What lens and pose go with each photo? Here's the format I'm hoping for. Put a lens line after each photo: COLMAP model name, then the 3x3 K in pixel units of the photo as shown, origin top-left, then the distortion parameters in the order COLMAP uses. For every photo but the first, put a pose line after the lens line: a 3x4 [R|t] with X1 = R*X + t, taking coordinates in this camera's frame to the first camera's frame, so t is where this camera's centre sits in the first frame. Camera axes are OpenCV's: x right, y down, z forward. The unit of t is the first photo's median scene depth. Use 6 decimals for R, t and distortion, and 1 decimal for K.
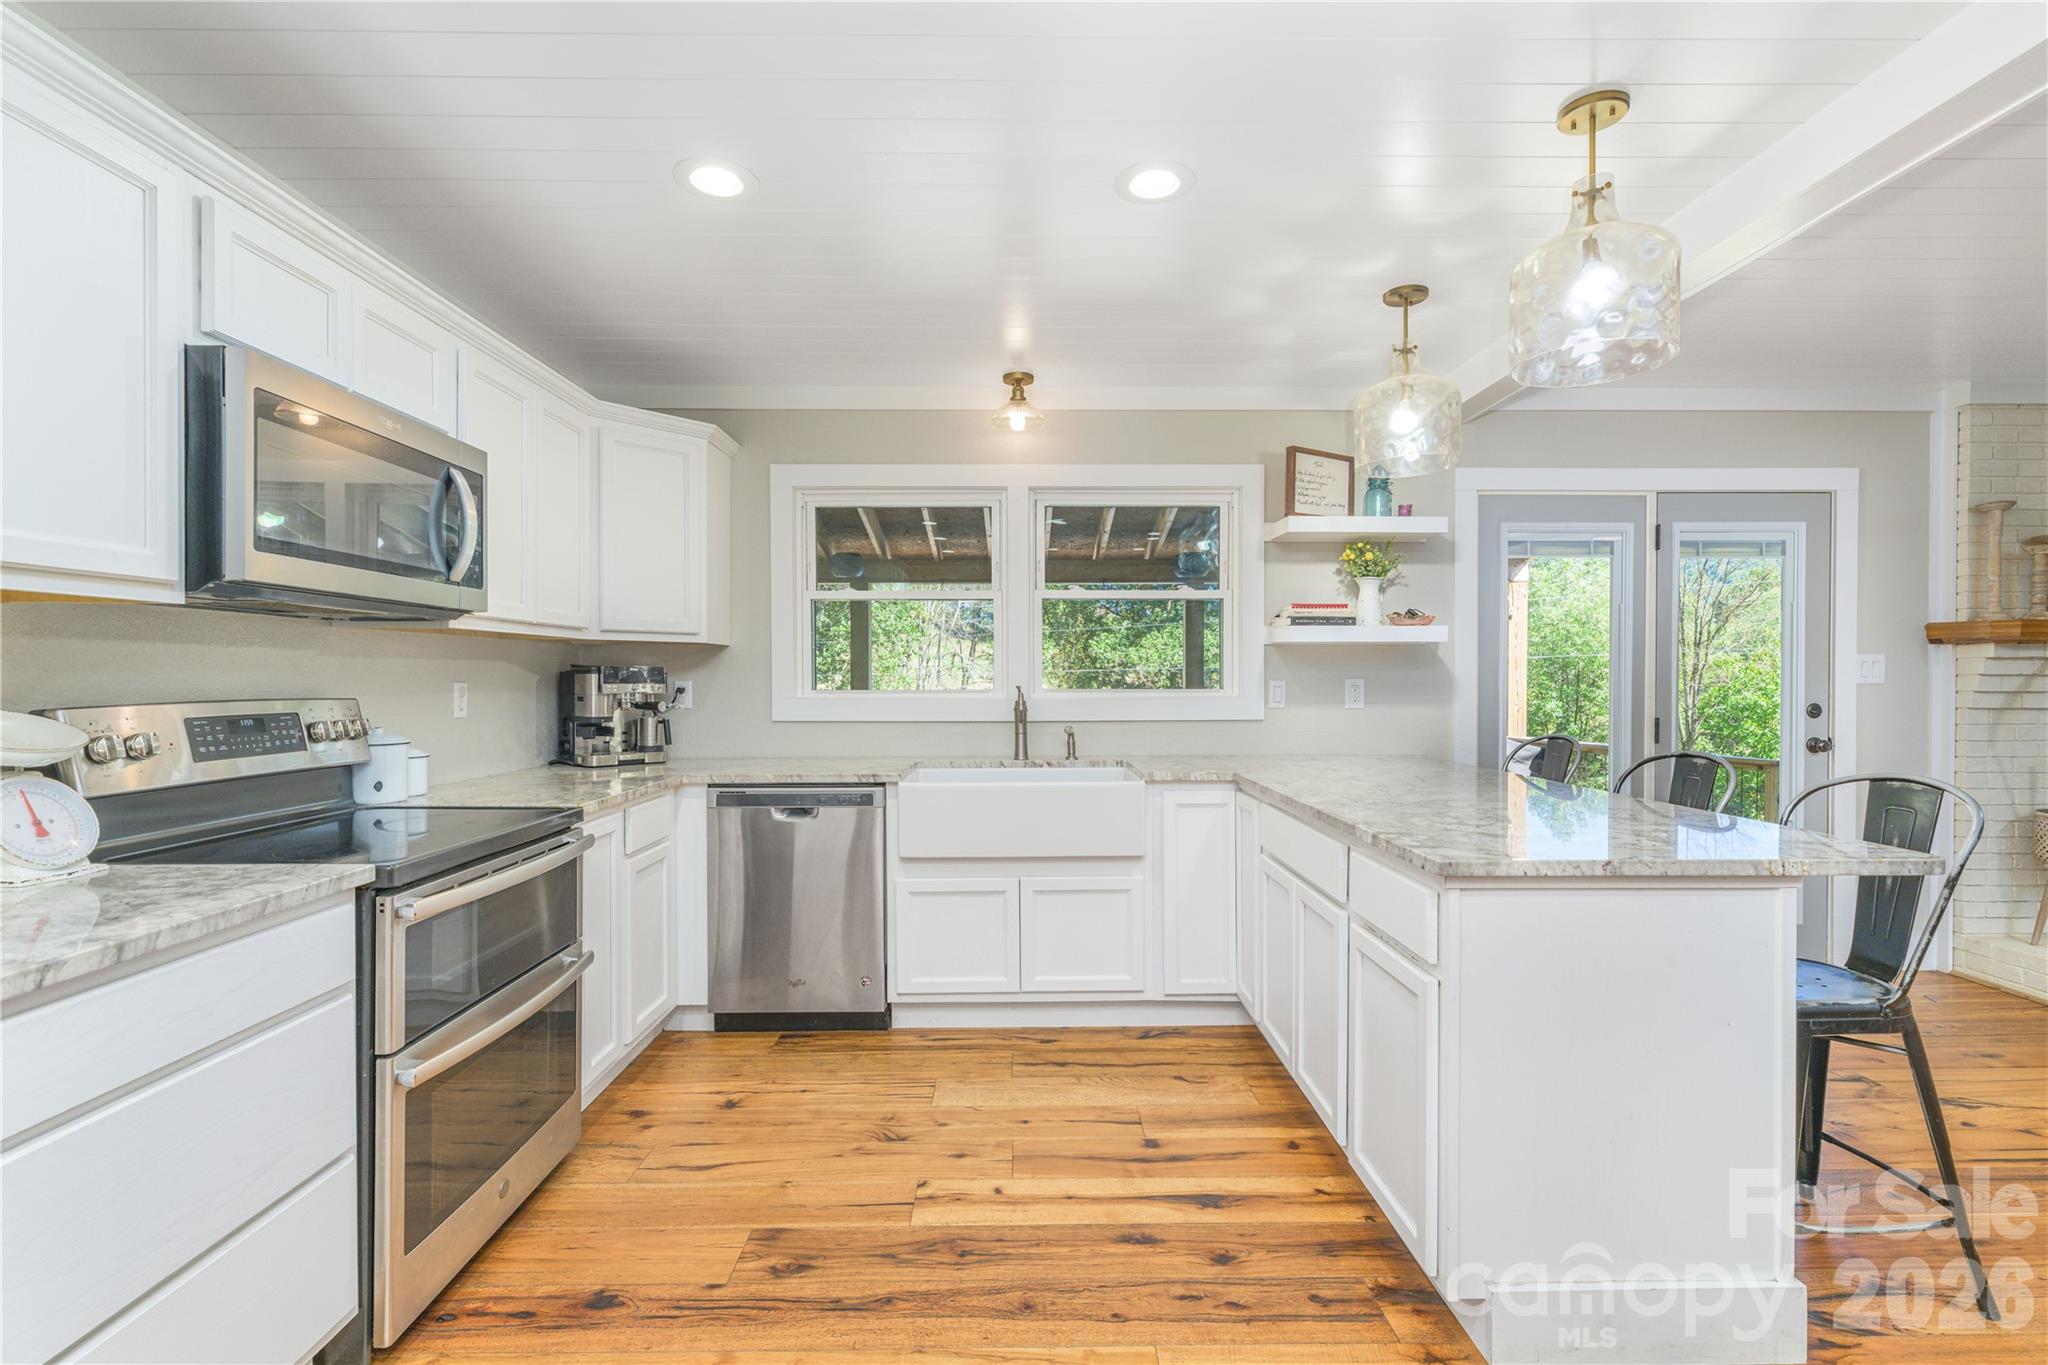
lens RADIAL K [[927.7, 0, 1029.2], [0, 927.7, 683.4], [0, 0, 1]] dist [-0.002236, 0.000483]
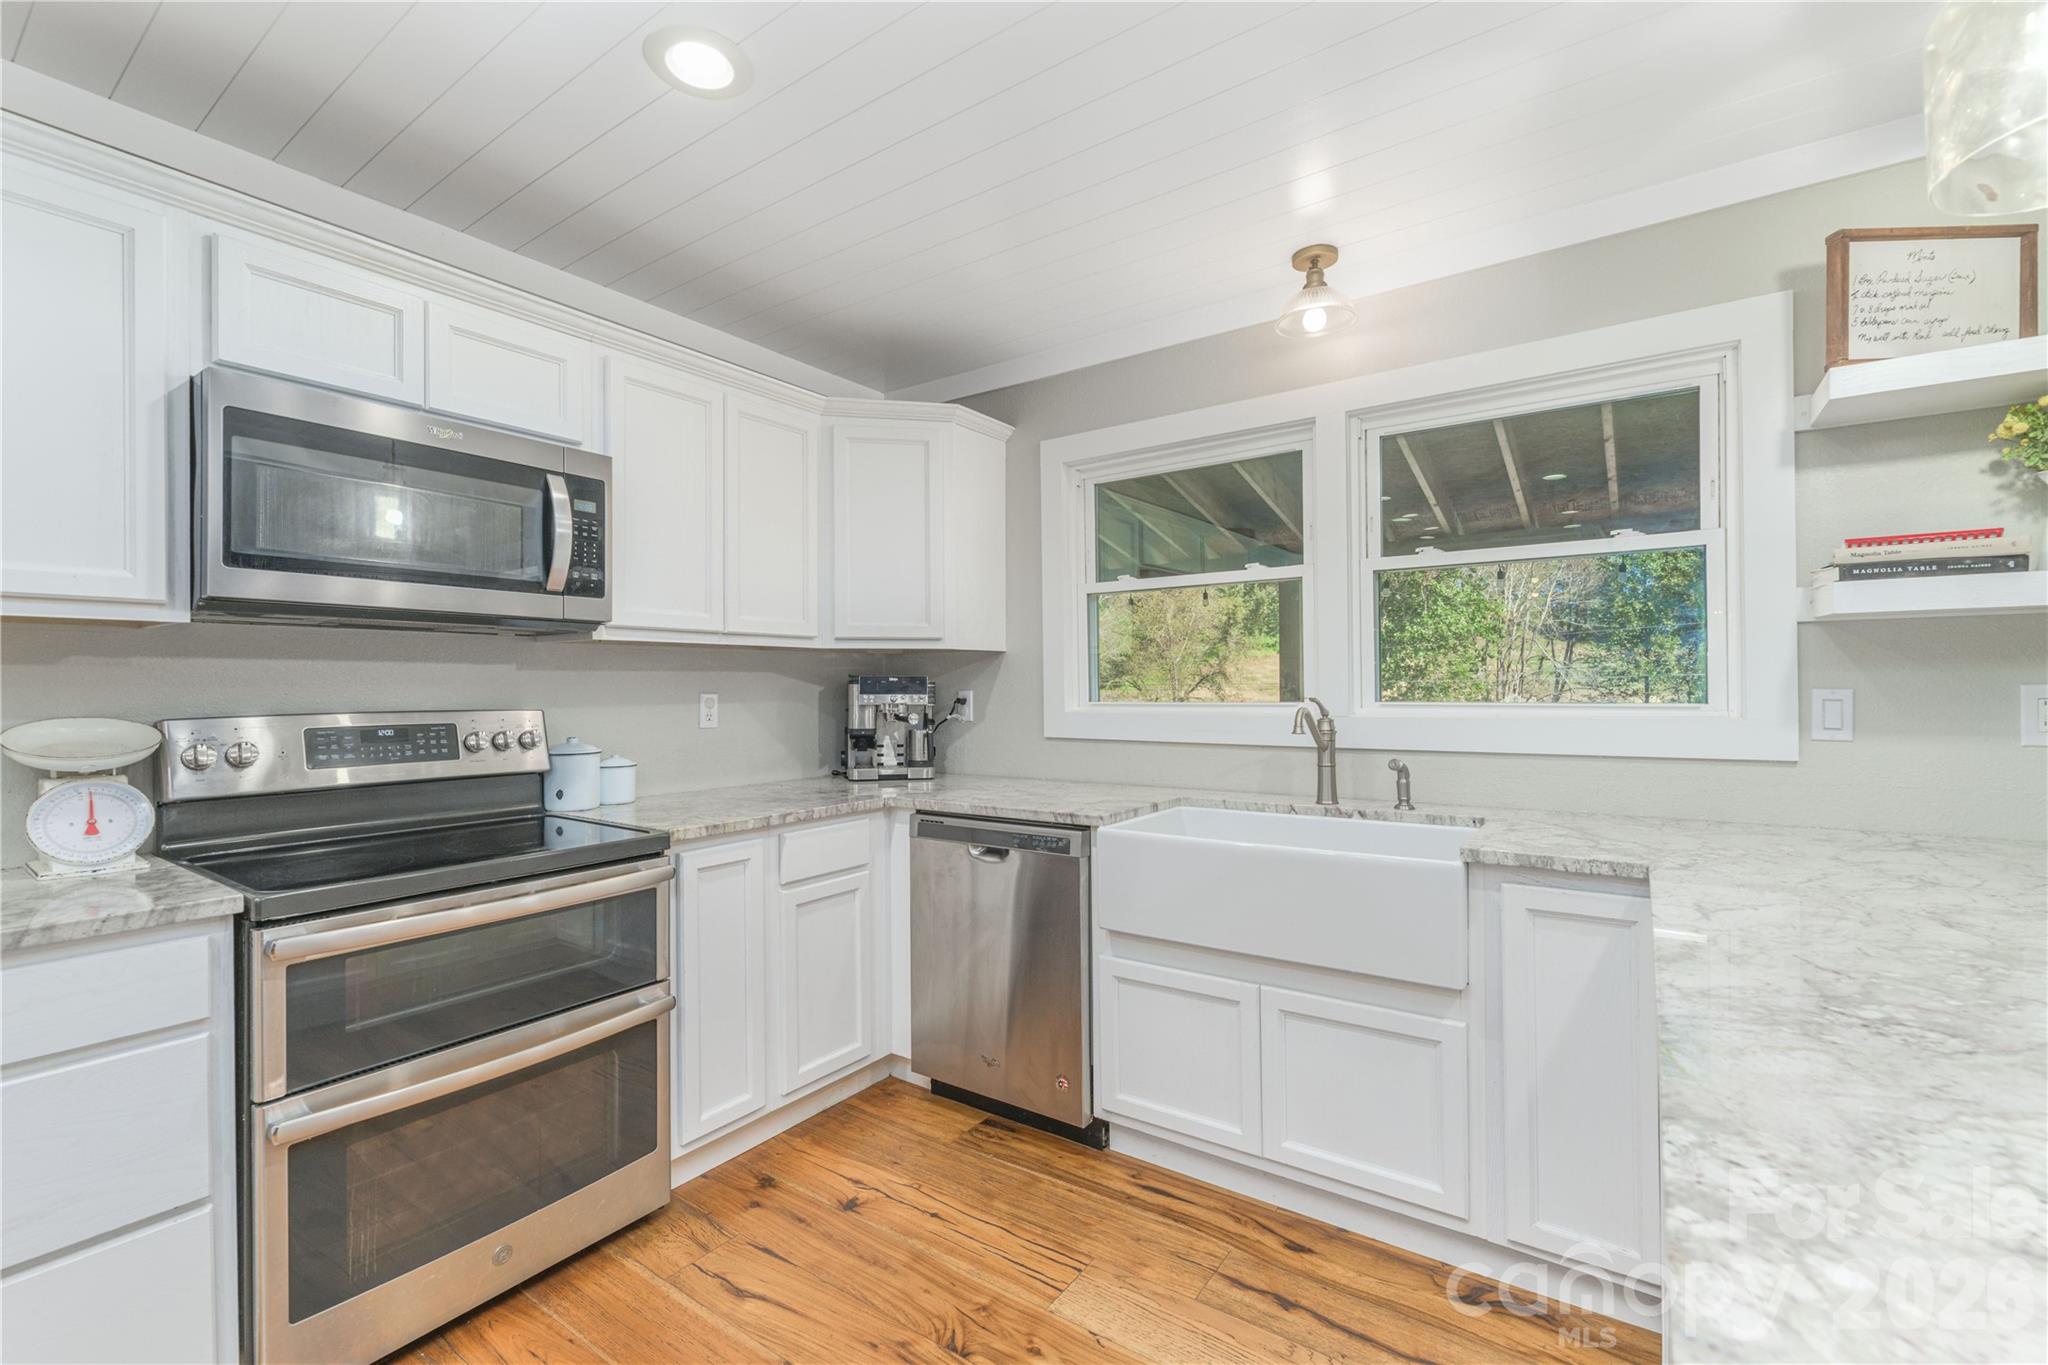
lens RADIAL K [[877.9, 0, 1024.0], [0, 877.9, 682.5], [0, 0, 1]] dist [-0.003797, 0.000141]
pose [[0.808957, -0.007069, -0.587826, 0.208366], [0.001897, 0.999954, -0.009415, -0.002985], [0.587865, 0.006501, 0.808933, 0.357923]]
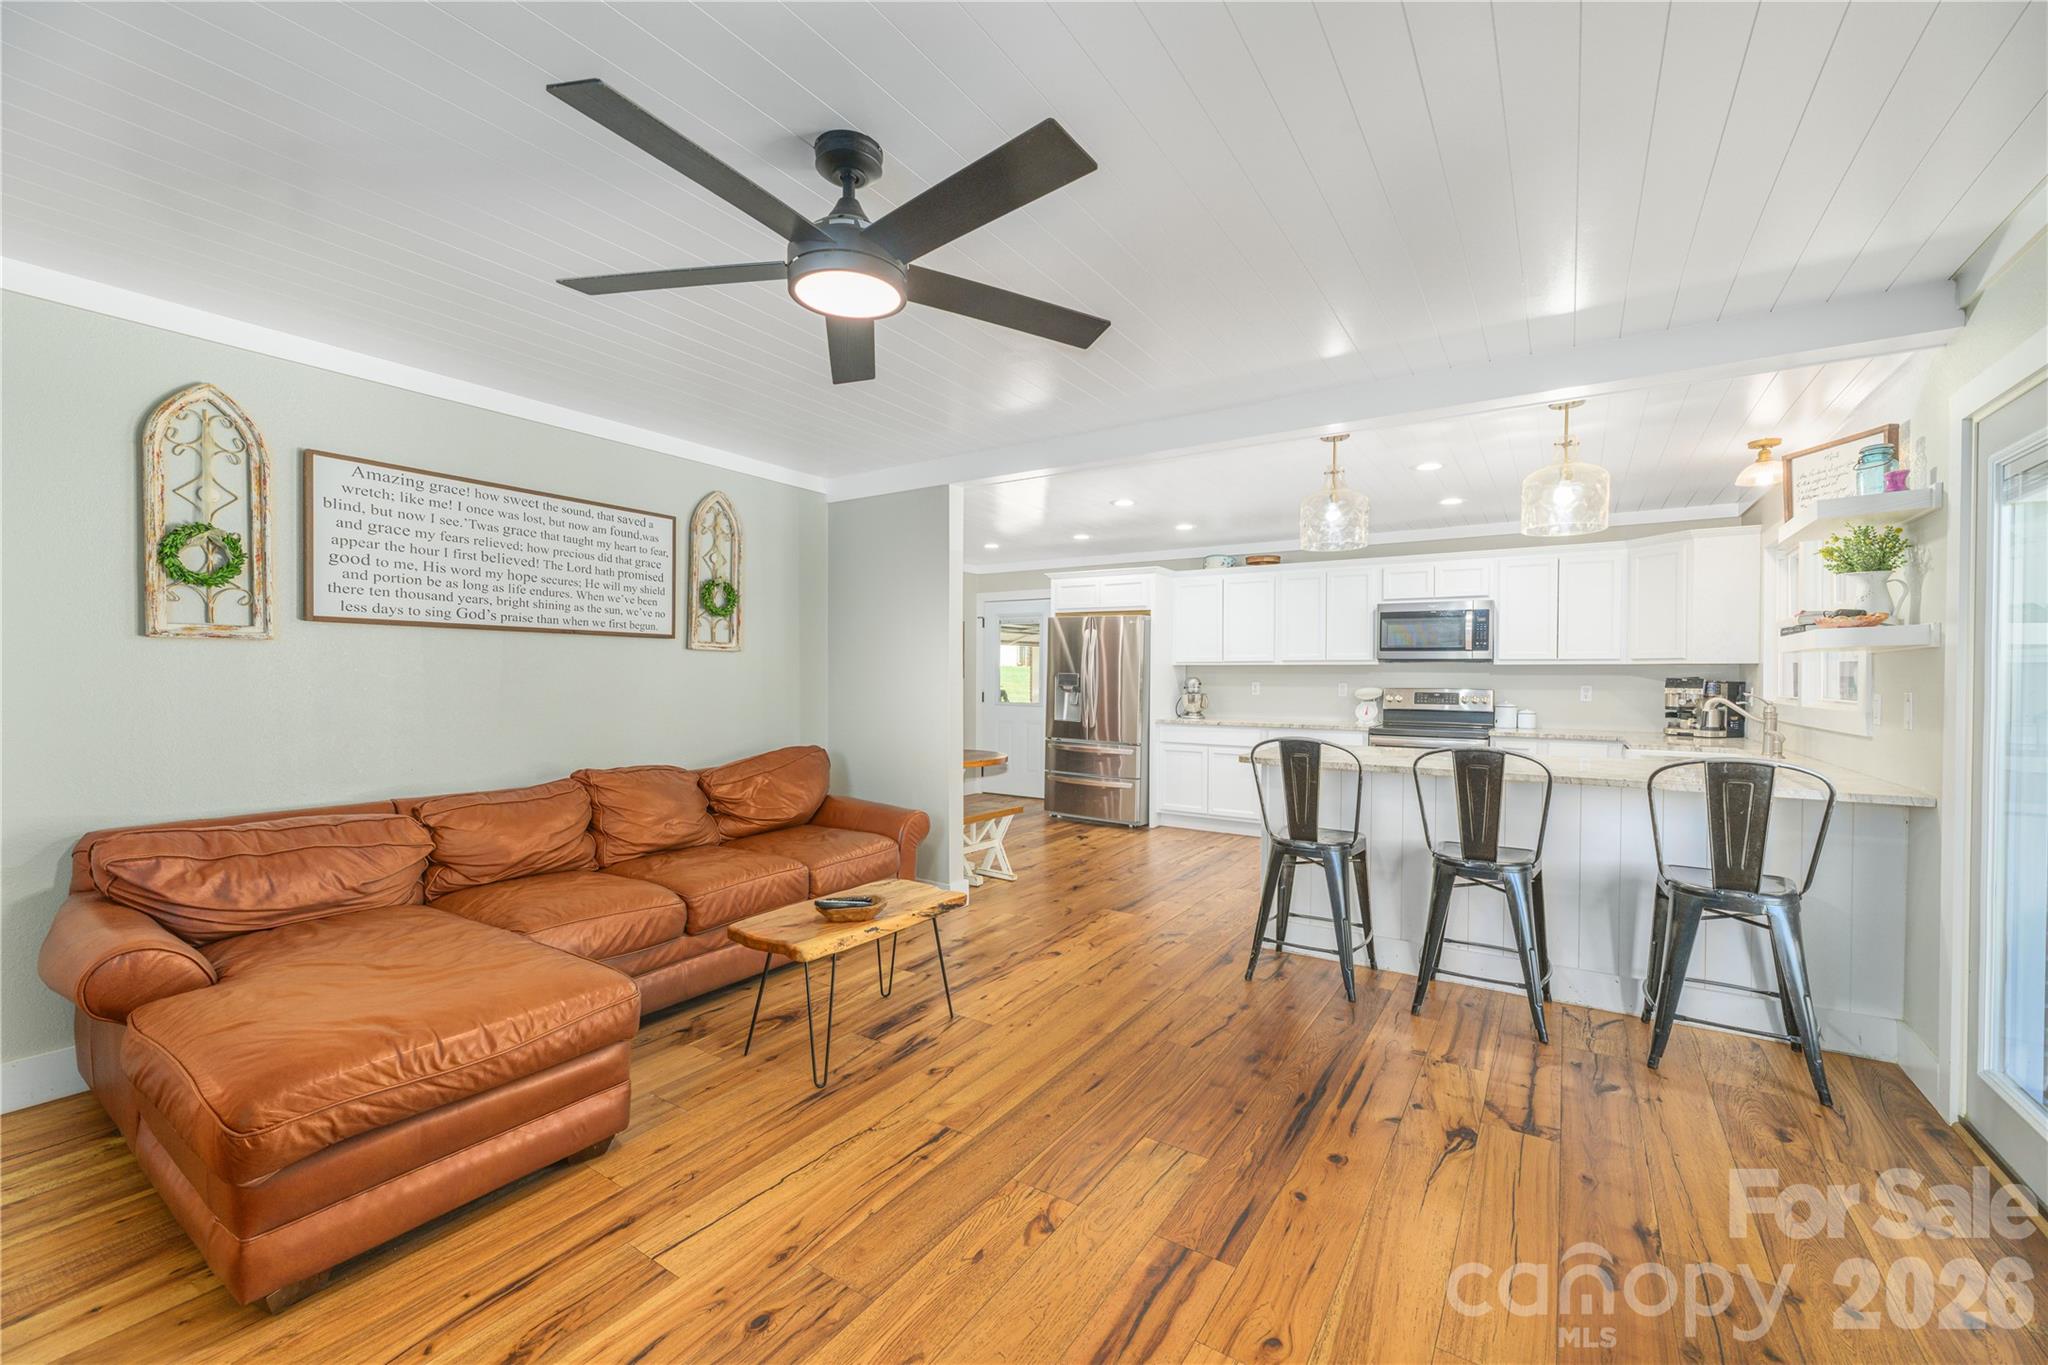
lens RADIAL K [[826.9, 0, 1026.7], [0, 826.9, 684.7], [0, 0, 1]] dist [0.000607, 0.000174]
pose [[-0.559071, 0.005767, -0.829100, 1.525711], [-0.013719, 0.999775, 0.016205, -0.014590], [0.829006, 0.020434, -0.558866, 0.854544]]
